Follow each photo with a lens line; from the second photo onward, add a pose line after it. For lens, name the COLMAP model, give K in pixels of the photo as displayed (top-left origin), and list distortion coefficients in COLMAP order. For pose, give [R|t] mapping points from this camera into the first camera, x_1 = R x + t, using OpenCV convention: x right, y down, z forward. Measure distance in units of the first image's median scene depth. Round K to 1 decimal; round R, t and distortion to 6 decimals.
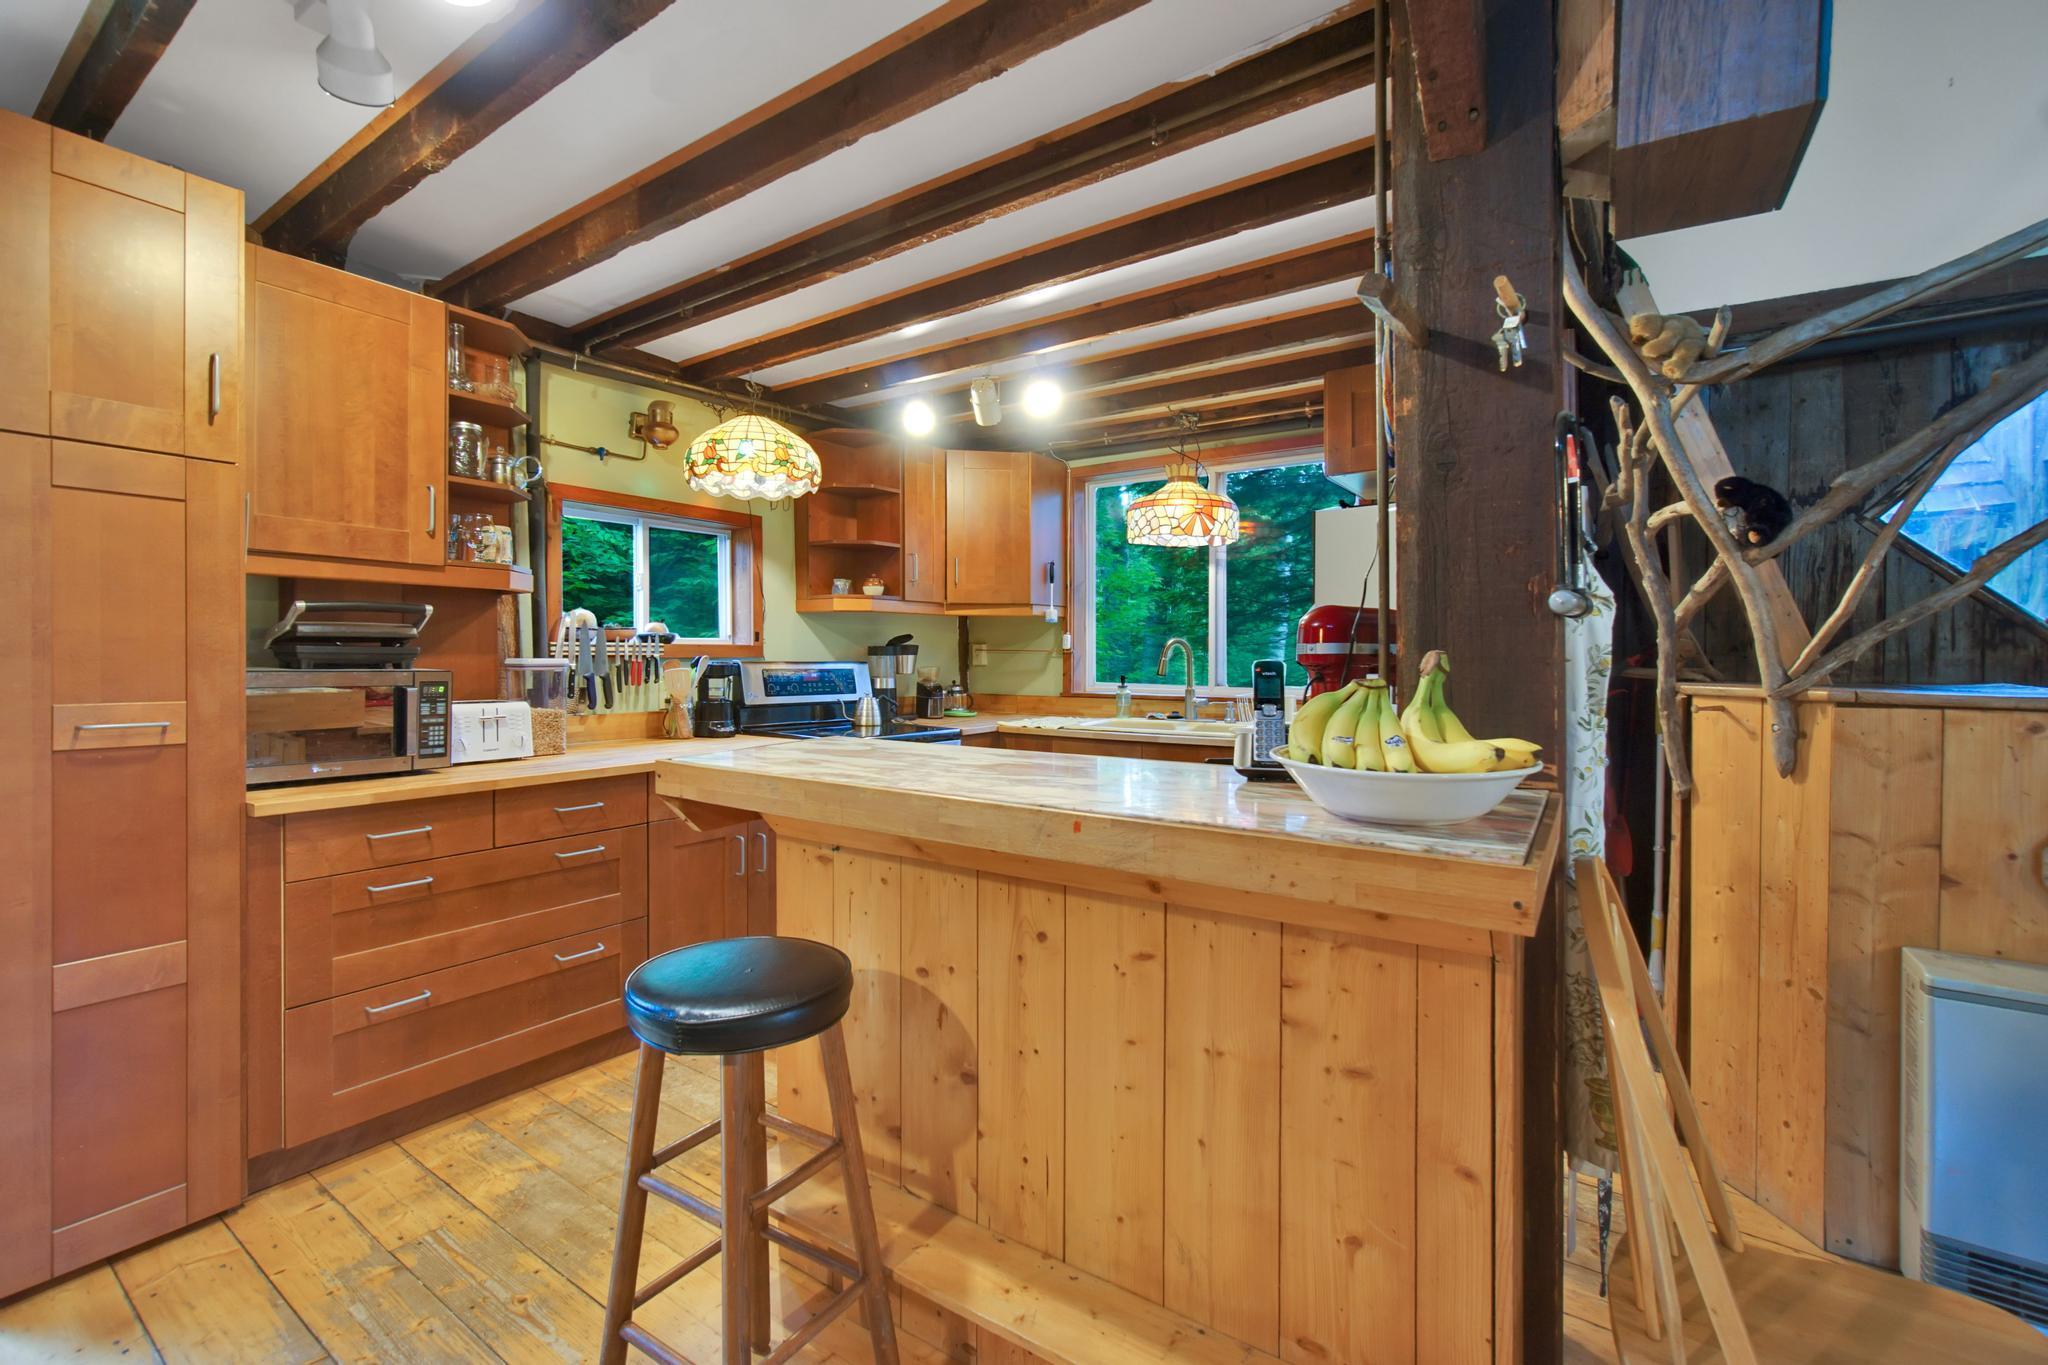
lens RADIAL K [[859.7, 0, 1025.1], [0, 859.7, 658.0], [0, 0, 1]] dist [-0.000264, -0.000034]
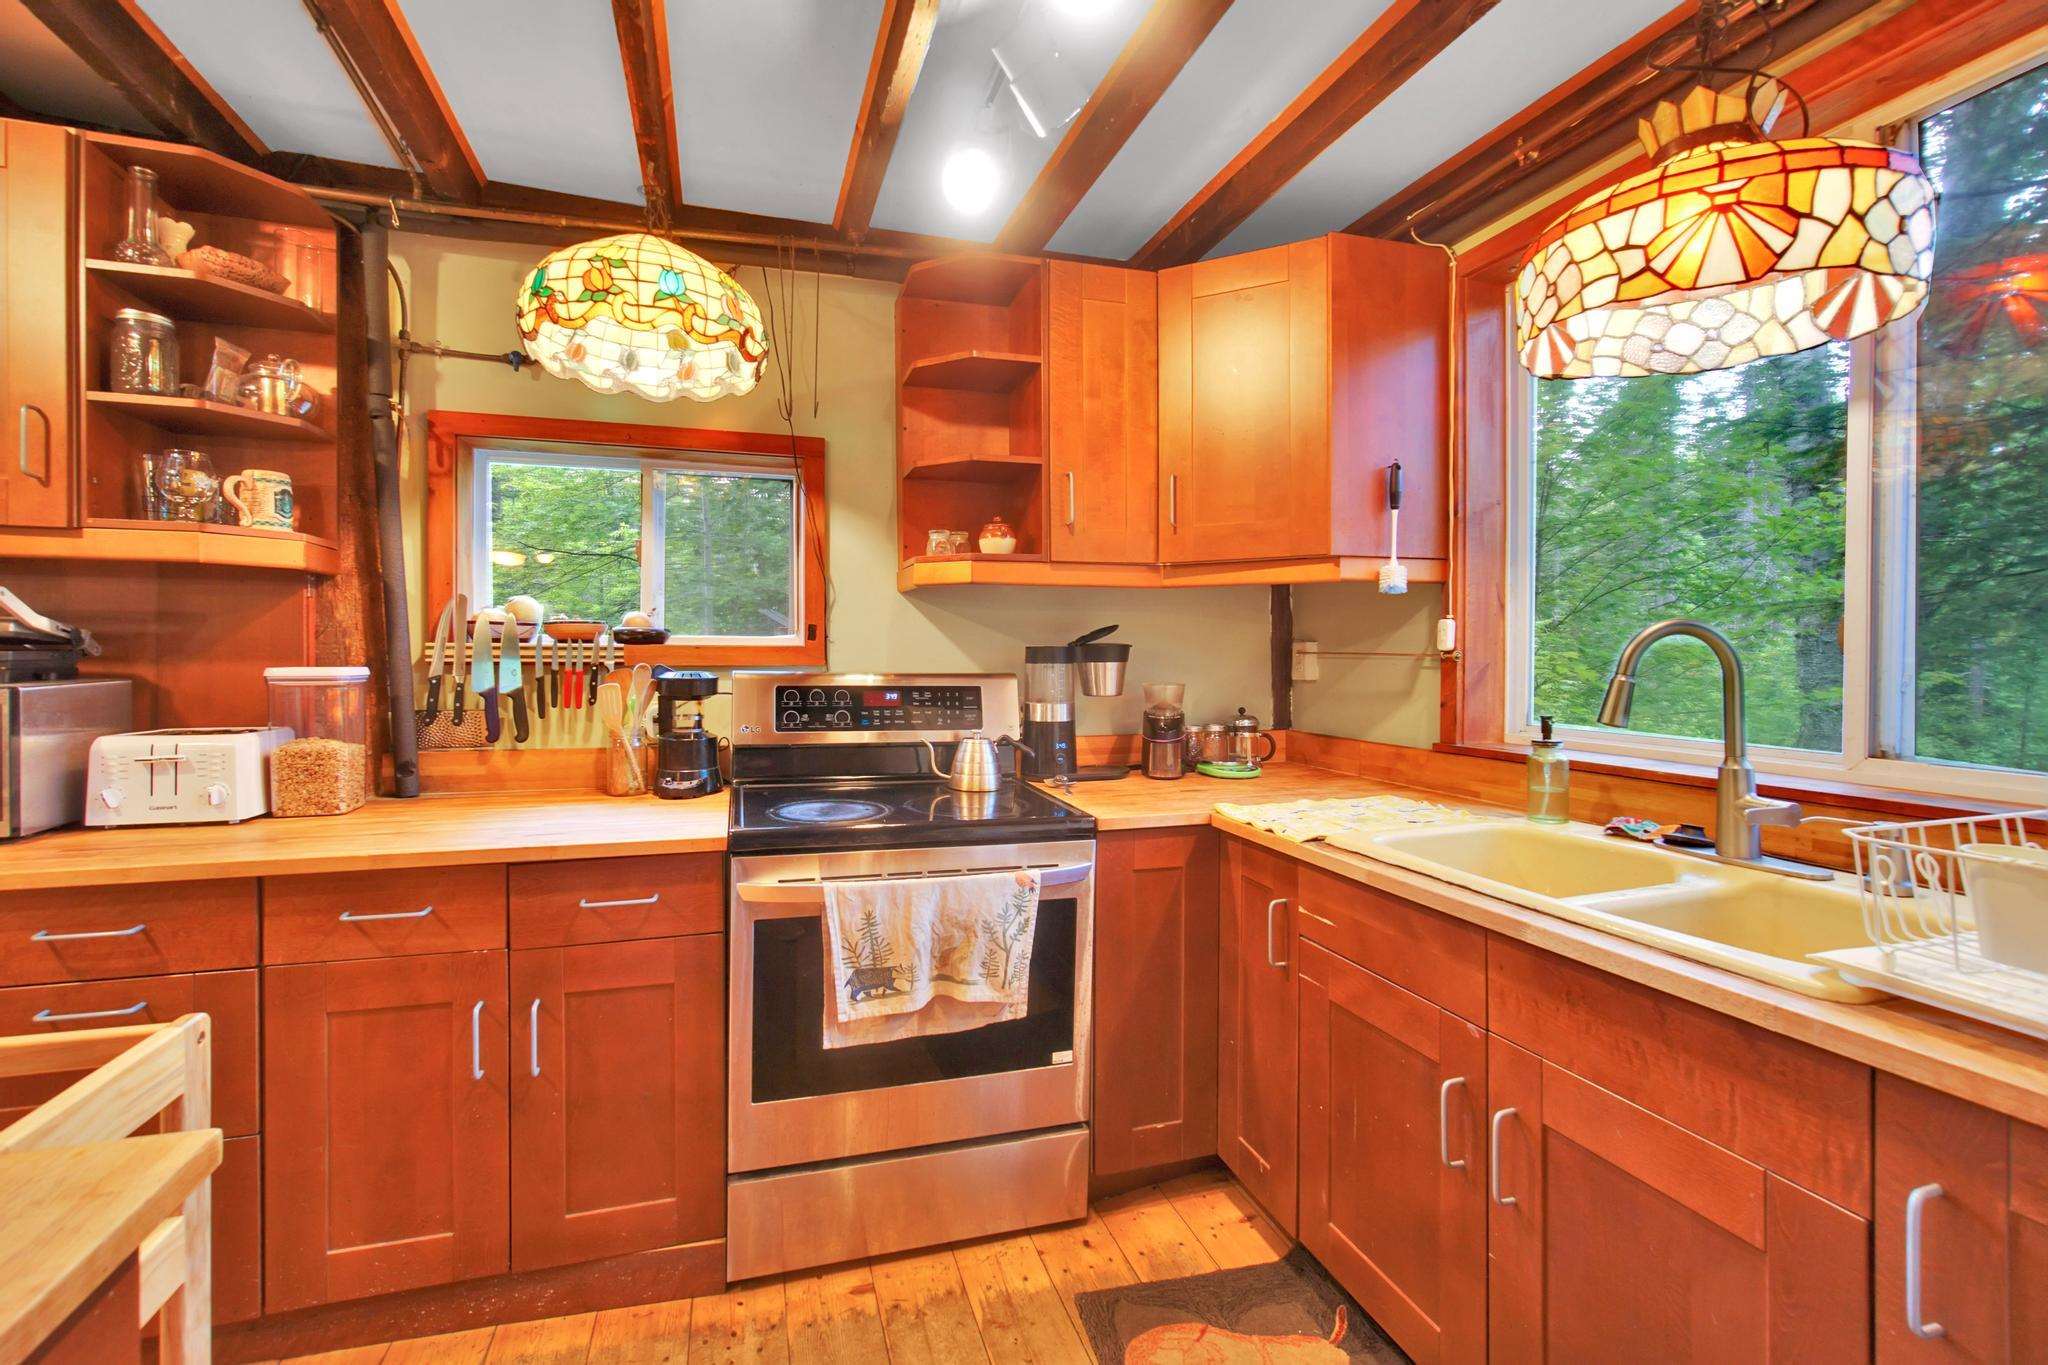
lens RADIAL K [[888.9, 0, 999.2], [0, 888.9, 668.5], [0, 0, 1]] dist [-0.001556, 0.000215]
pose [[0.778450, 0.010647, -0.627616, 0.179129], [-0.004582, 0.999926, 0.011280, -0.005703], [0.627690, -0.005905, 0.778441, 0.525279]]
